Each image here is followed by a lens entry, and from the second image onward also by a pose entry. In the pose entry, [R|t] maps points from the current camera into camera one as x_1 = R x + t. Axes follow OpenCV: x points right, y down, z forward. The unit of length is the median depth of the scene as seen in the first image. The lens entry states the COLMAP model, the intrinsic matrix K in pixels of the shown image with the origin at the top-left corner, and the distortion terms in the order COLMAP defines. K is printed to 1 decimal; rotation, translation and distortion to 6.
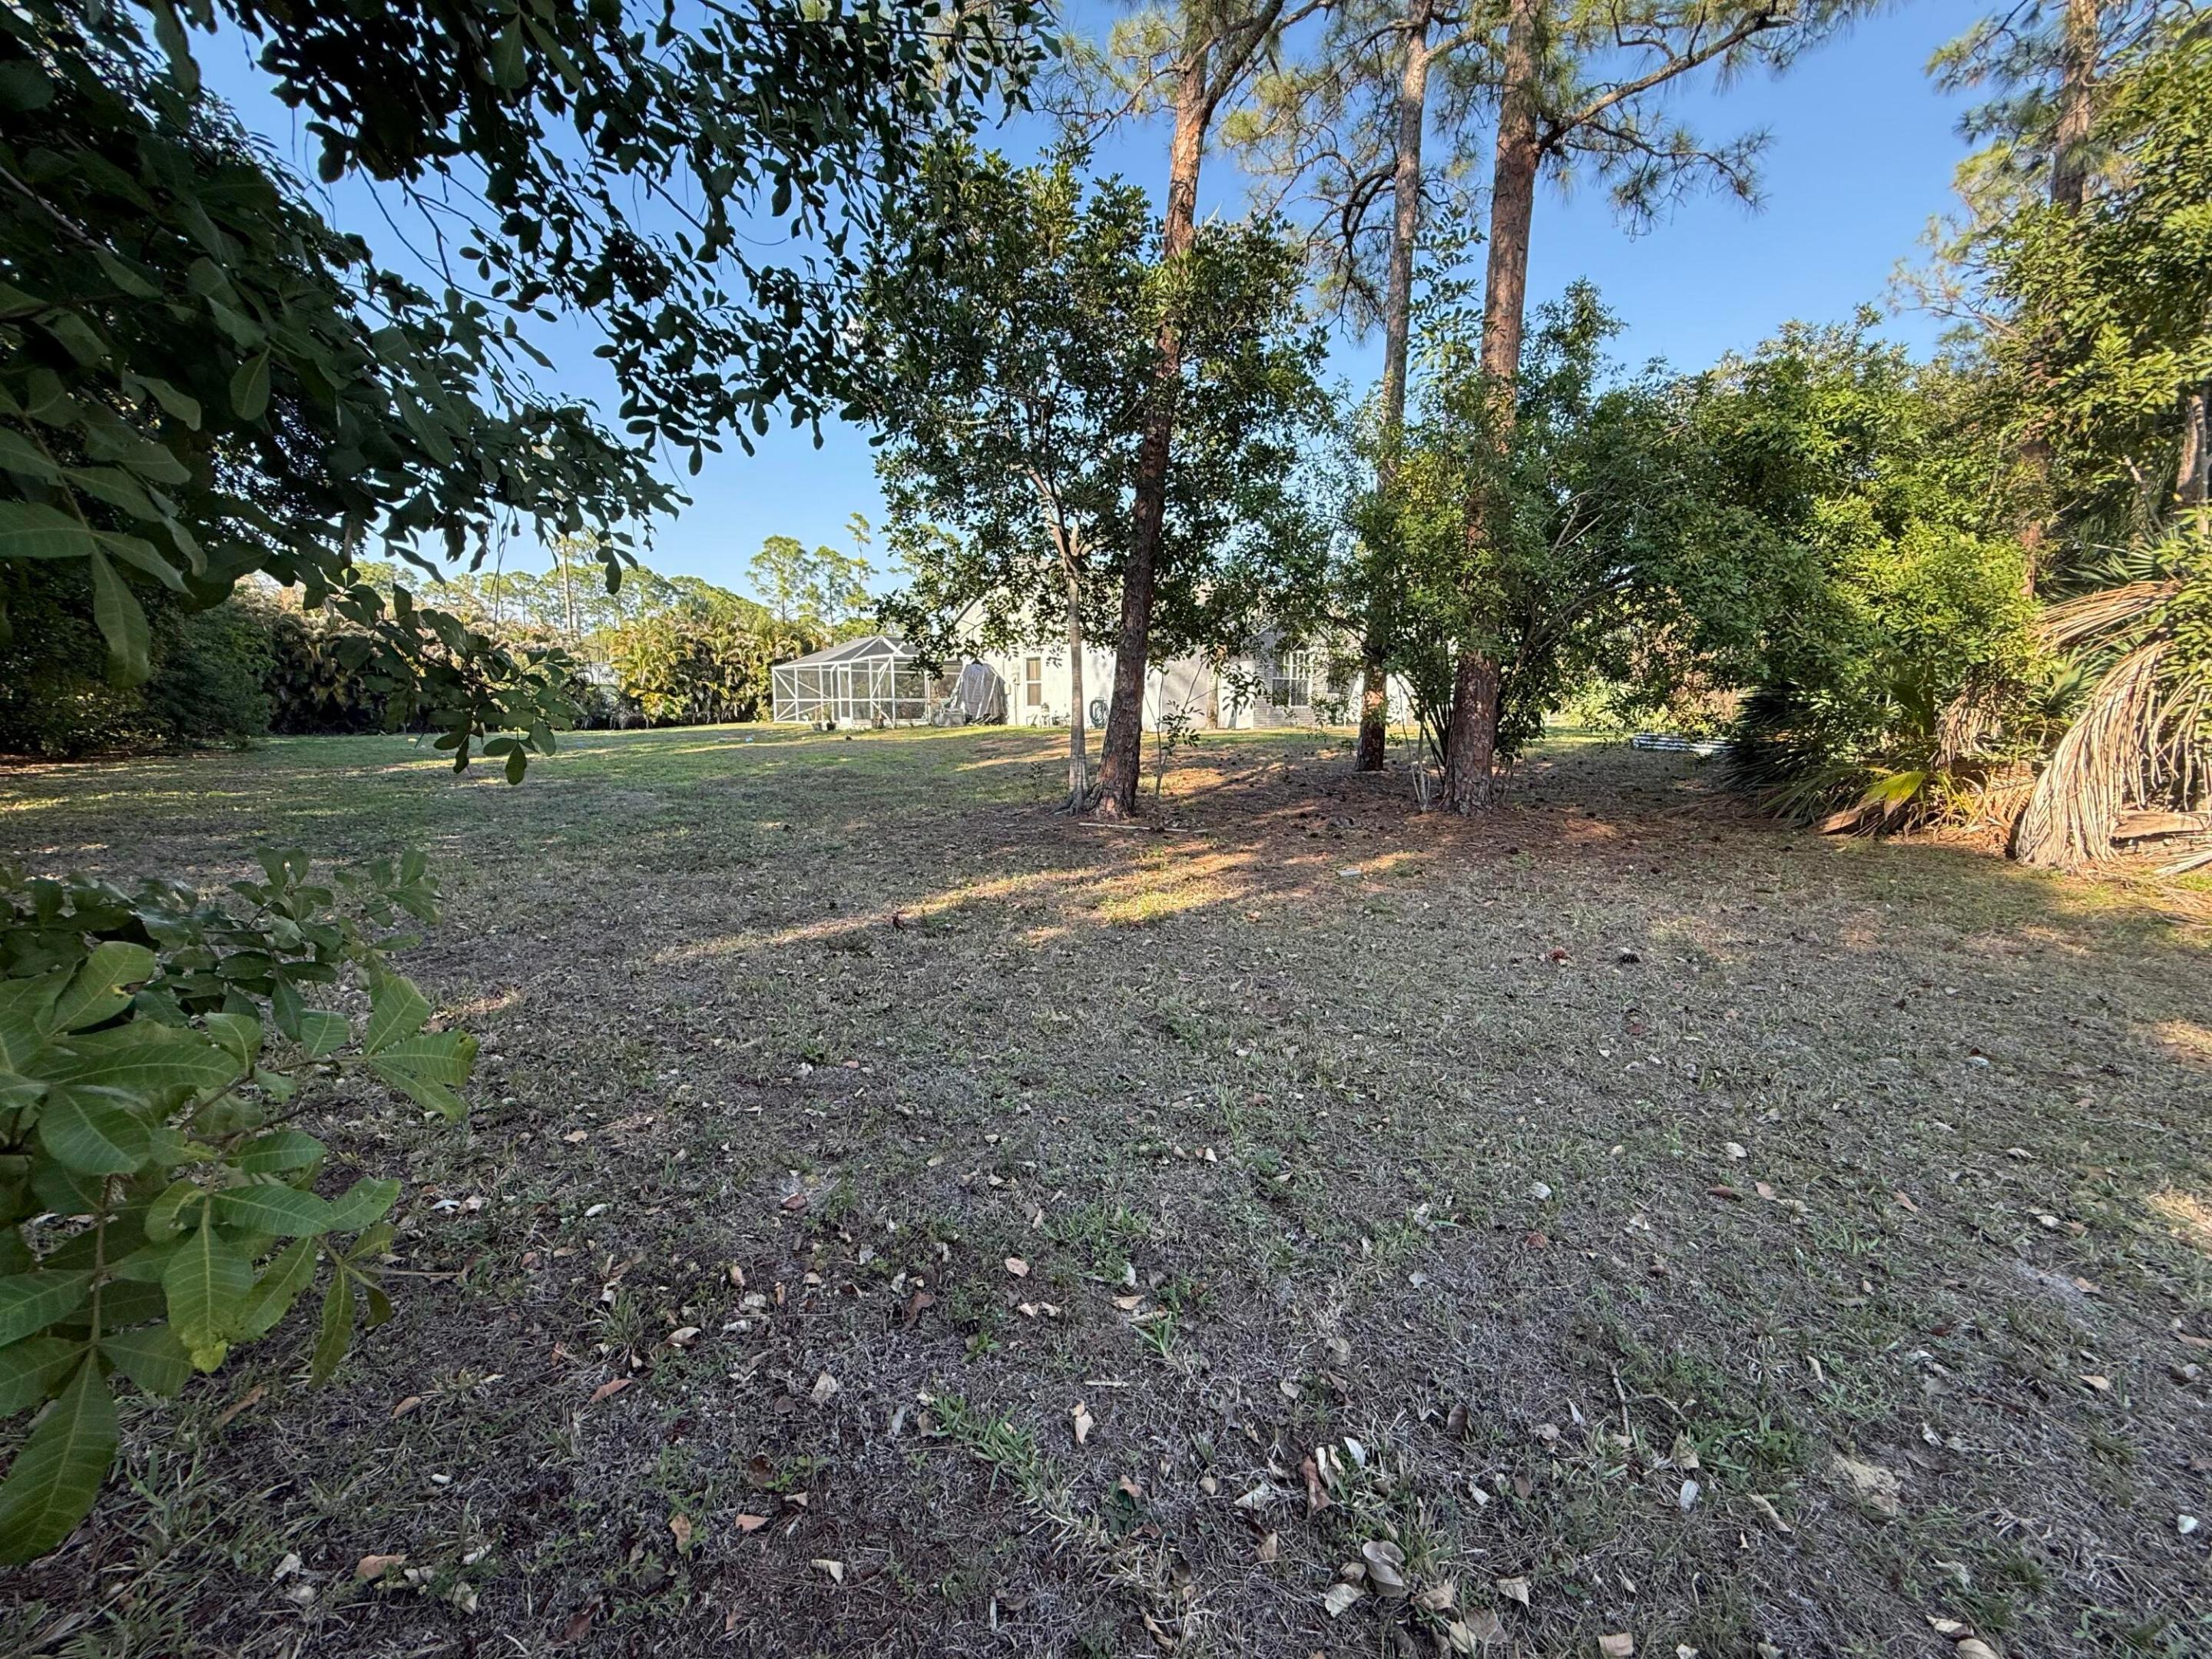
lens RADIAL K [[889.7, 0, 1104.1], [0, 889.7, 832.5], [0, 0, 1]] dist [0.001580, 0.000004]
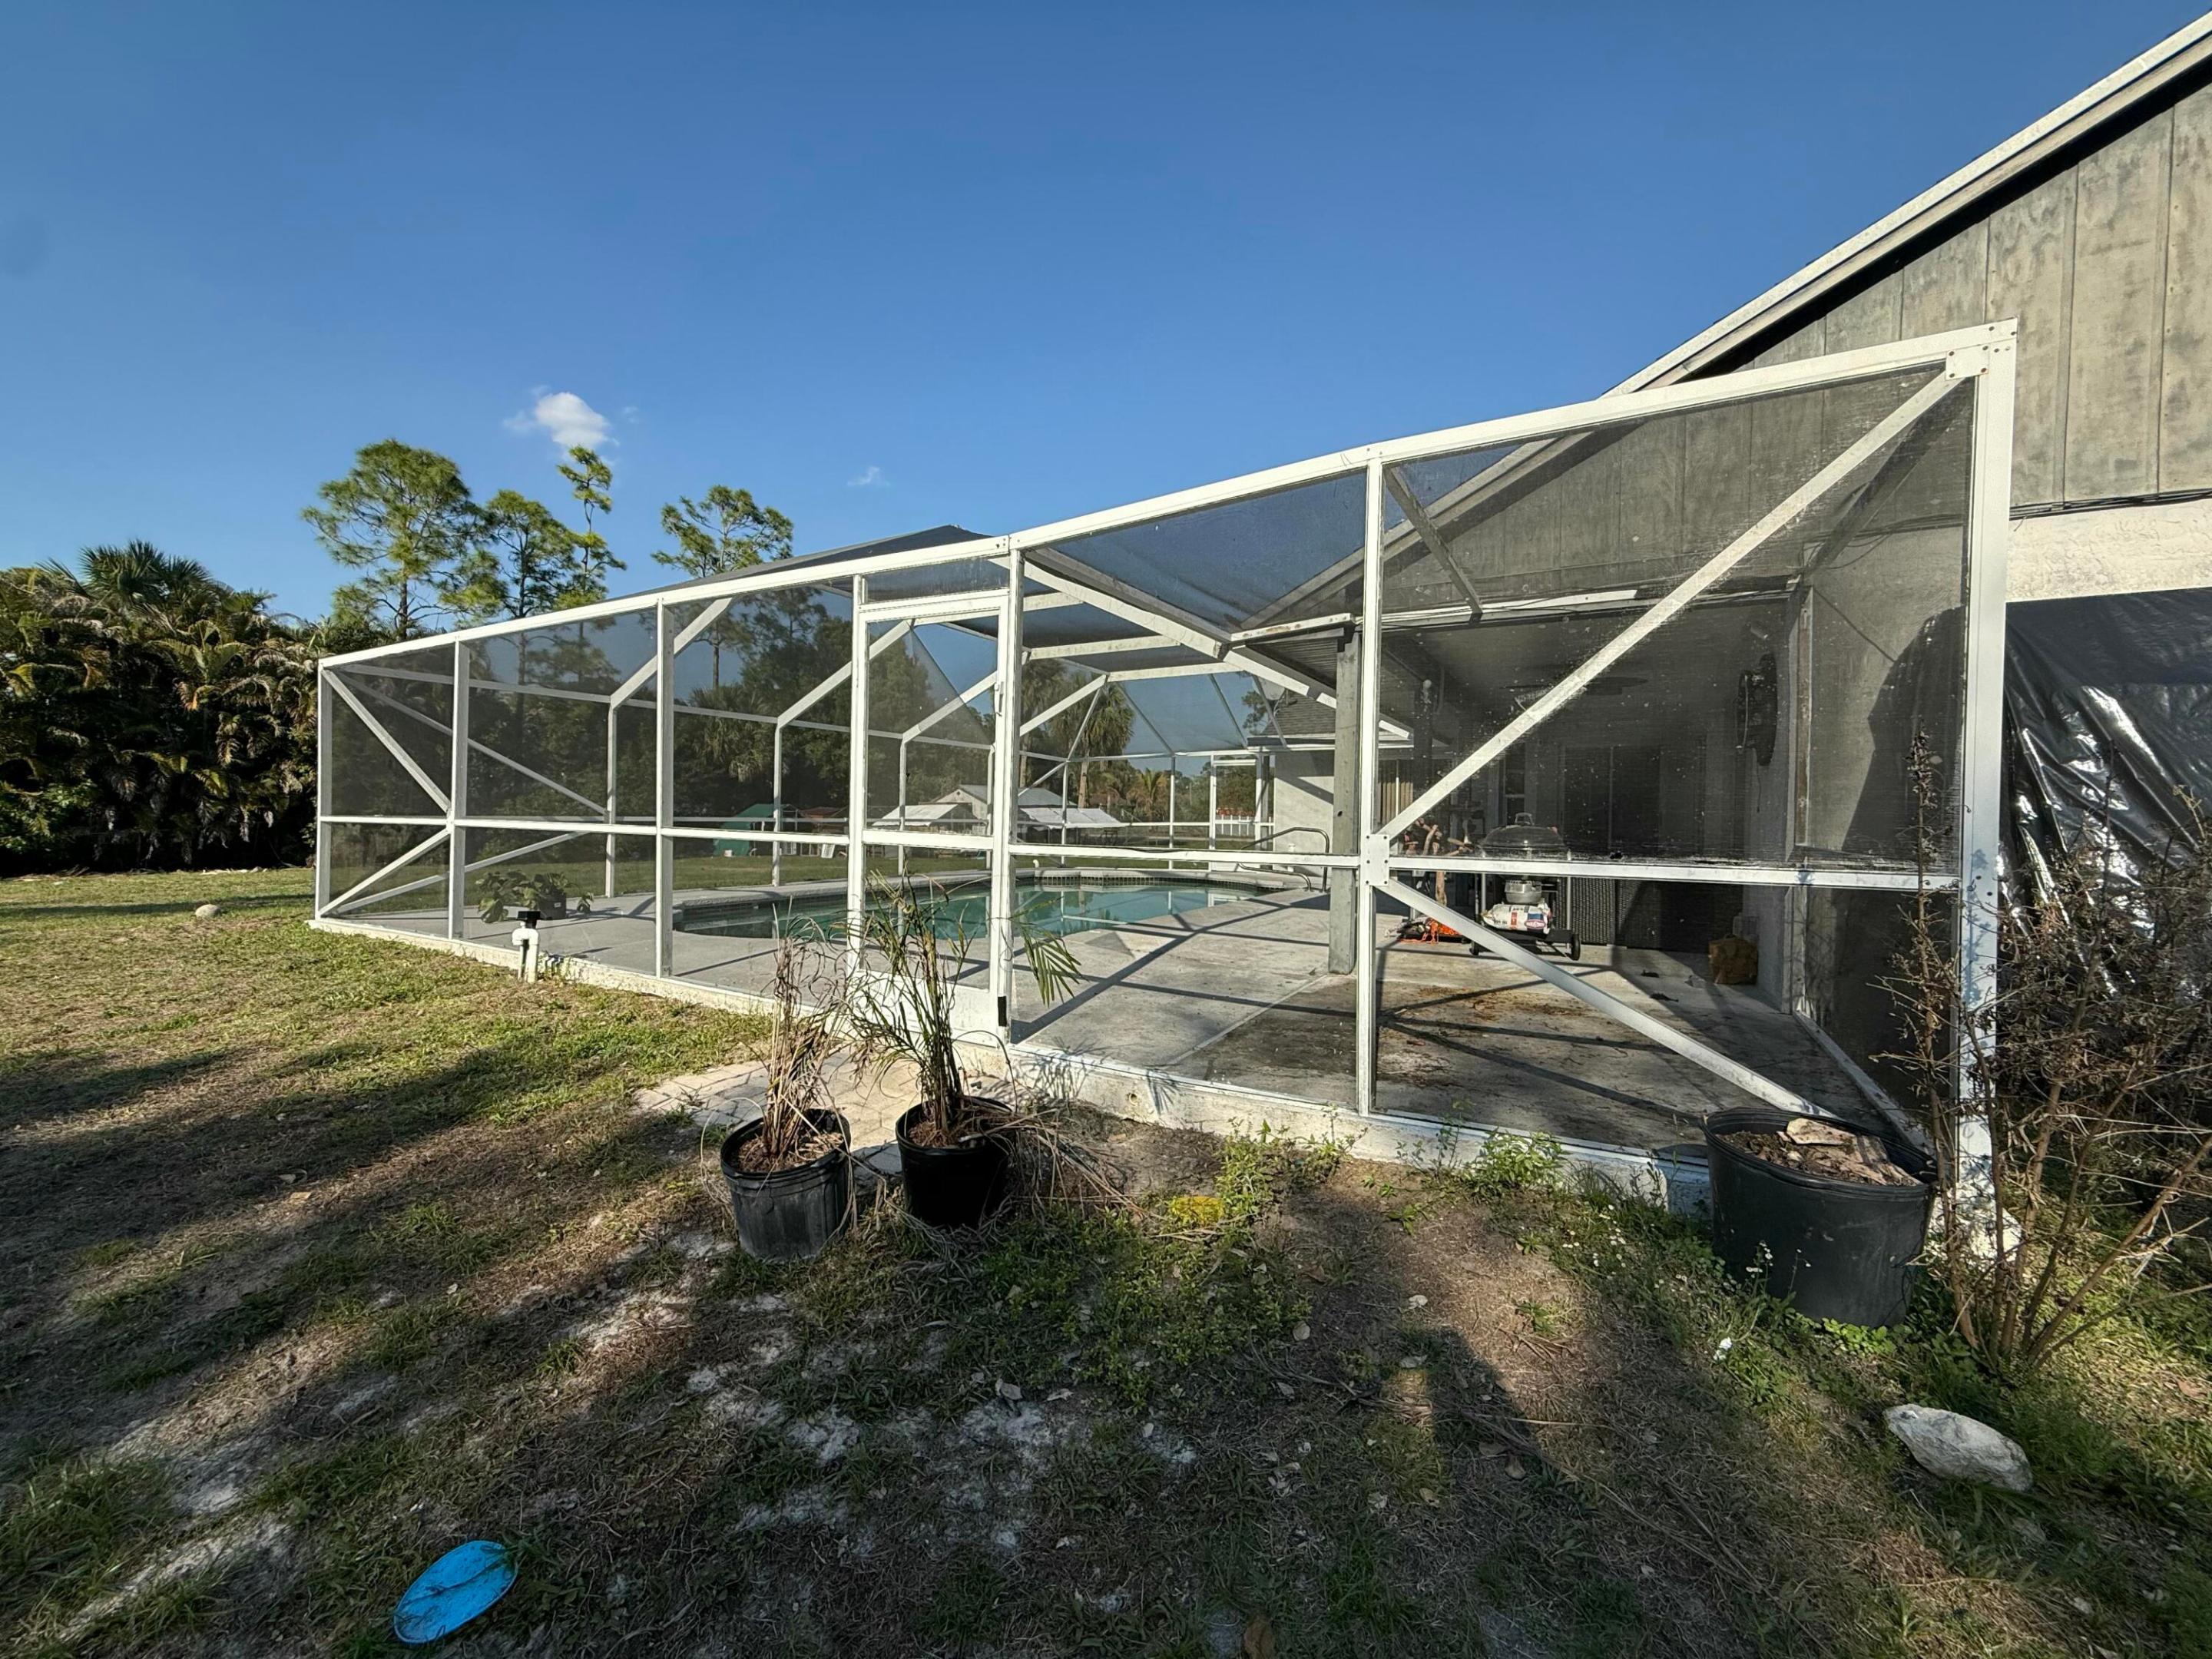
lens RADIAL K [[883.1, 0, 1103.1], [0, 883.1, 831.0], [0, 0, 1]] dist [0.001030, 0.000572]
pose [[0.946531, 0.008276, 0.322508, -0.178056], [0.030789, 0.992791, -0.115839, -0.077409], [-0.321142, 0.119575, 0.939452, 0.505965]]
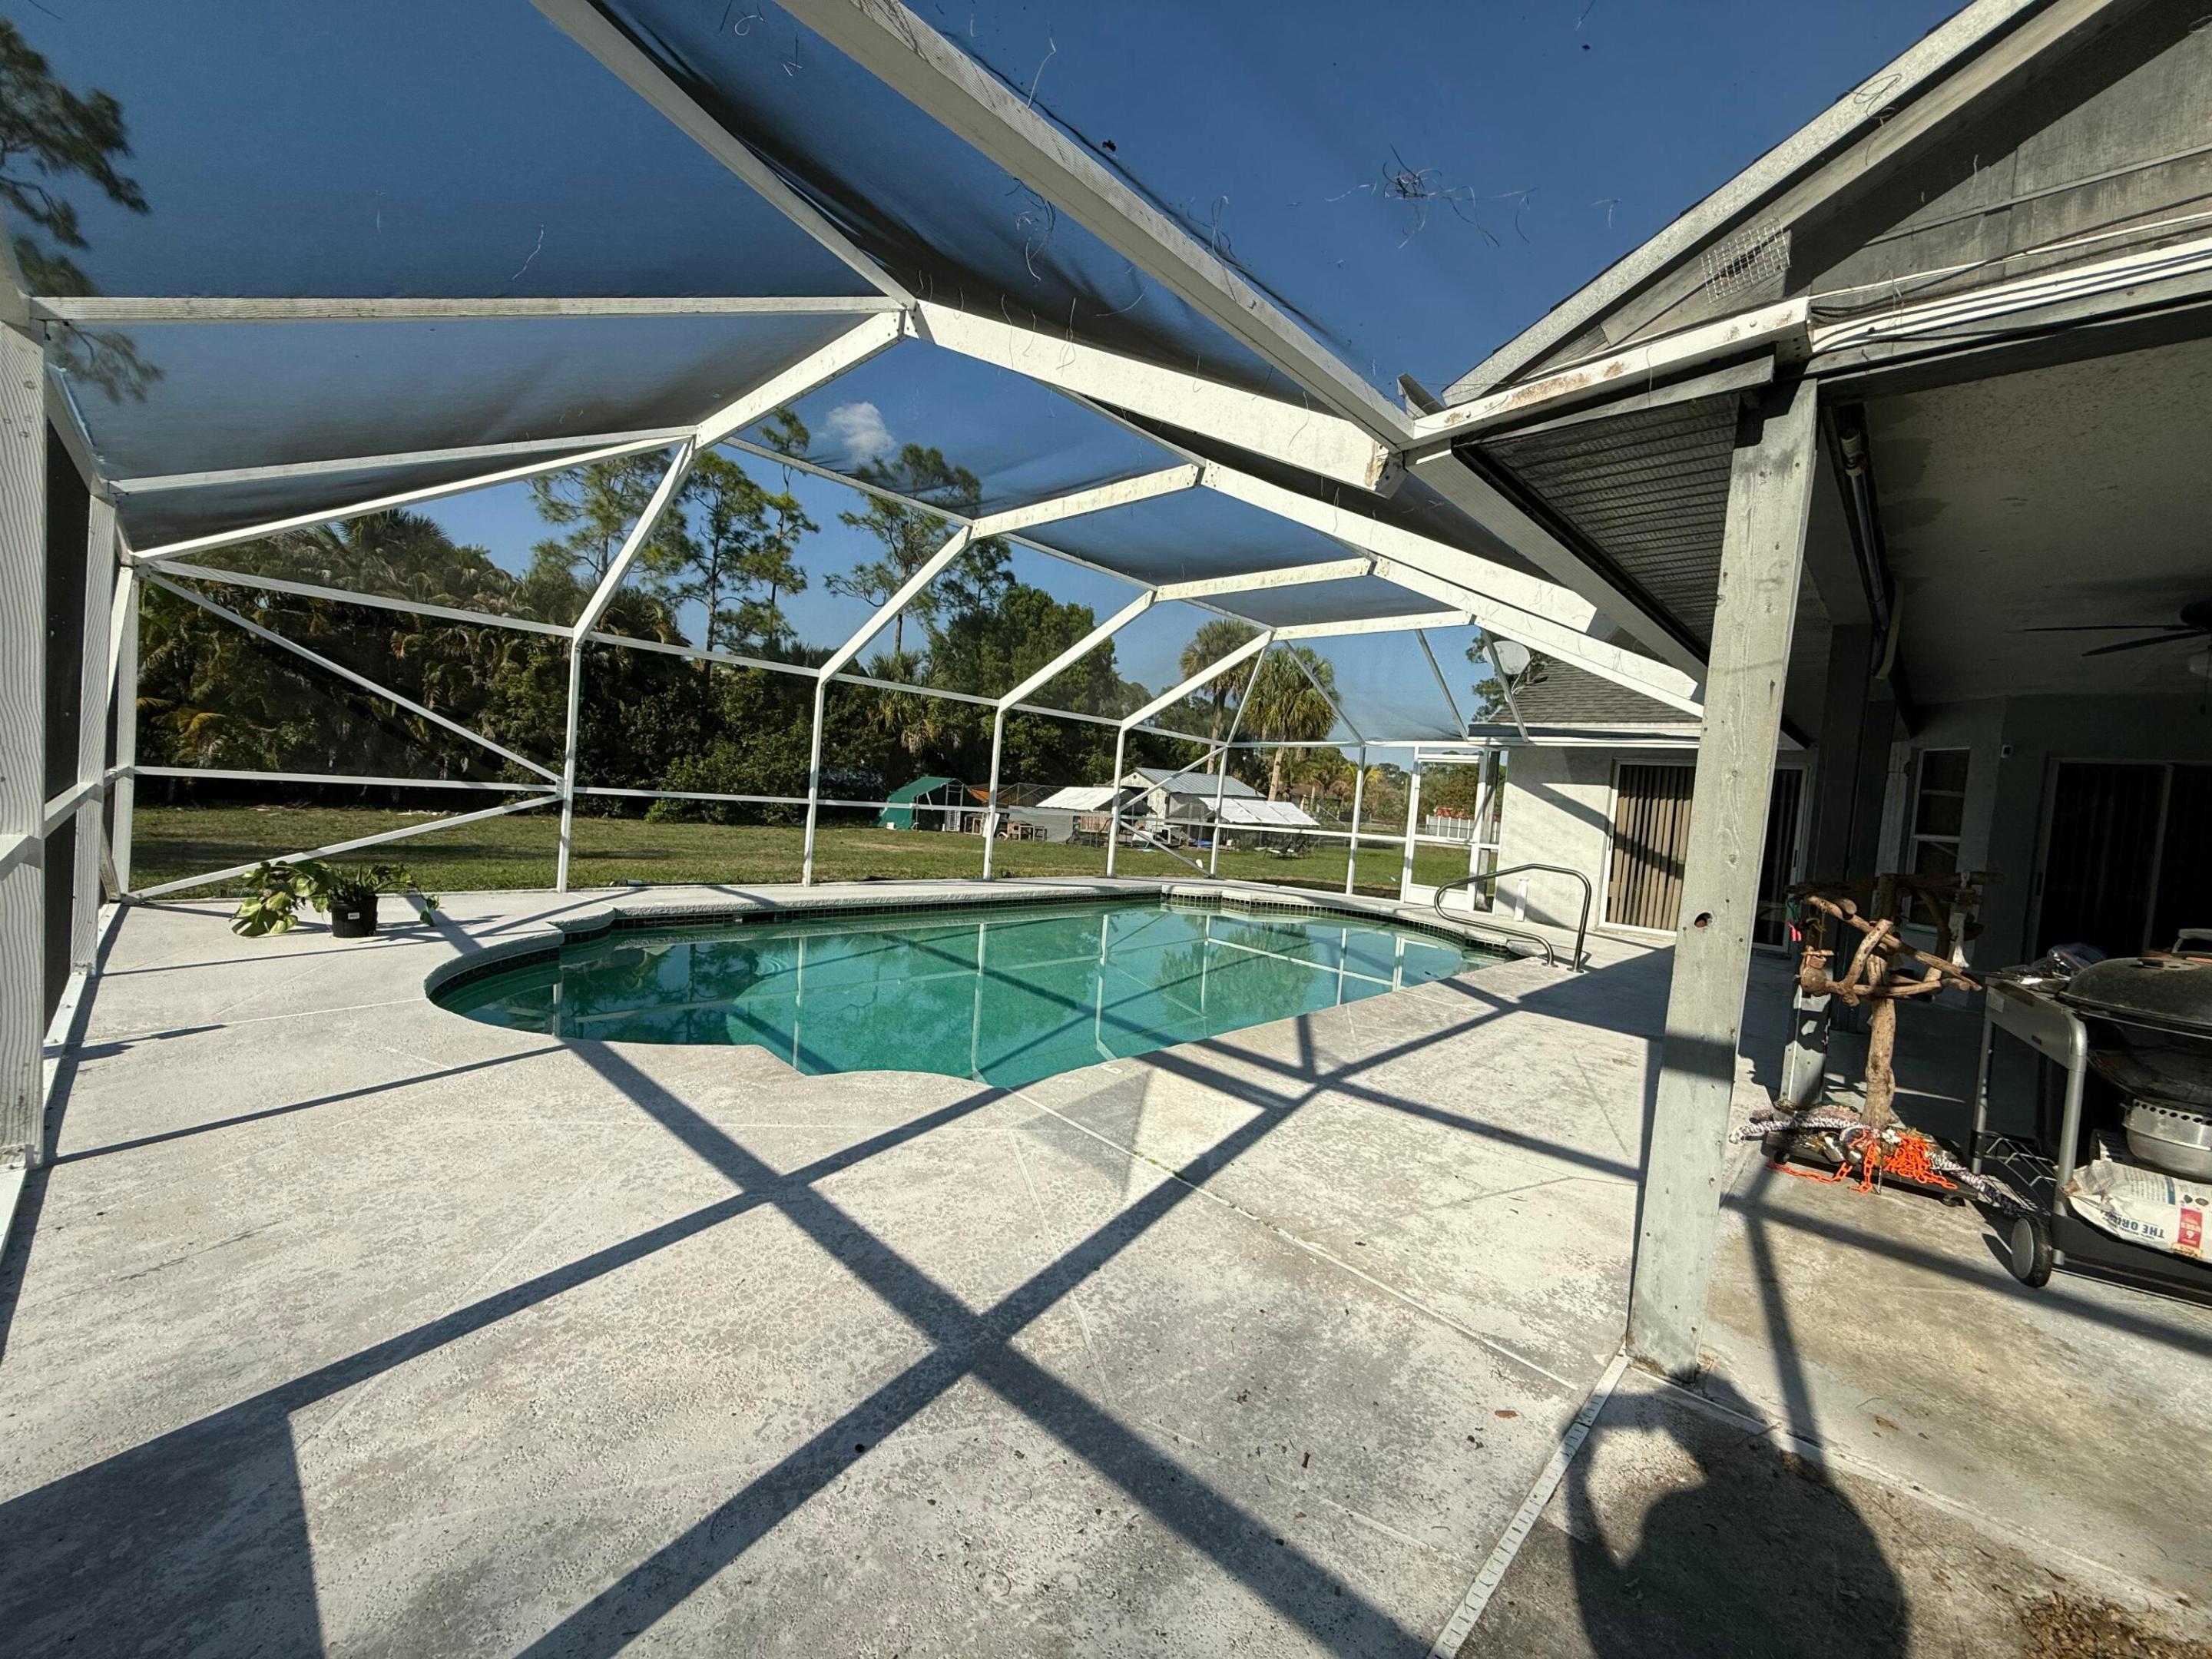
lens RADIAL K [[883.1, 0, 1103.1], [0, 883.1, 831.0], [0, 0, 1]] dist [0.001030, 0.000572]
pose [[0.992640, 0.071353, 0.097850, -0.145795], [-0.062114, 0.993593, -0.094422, -0.089373], [-0.103960, 0.087650, 0.990712, 0.561791]]
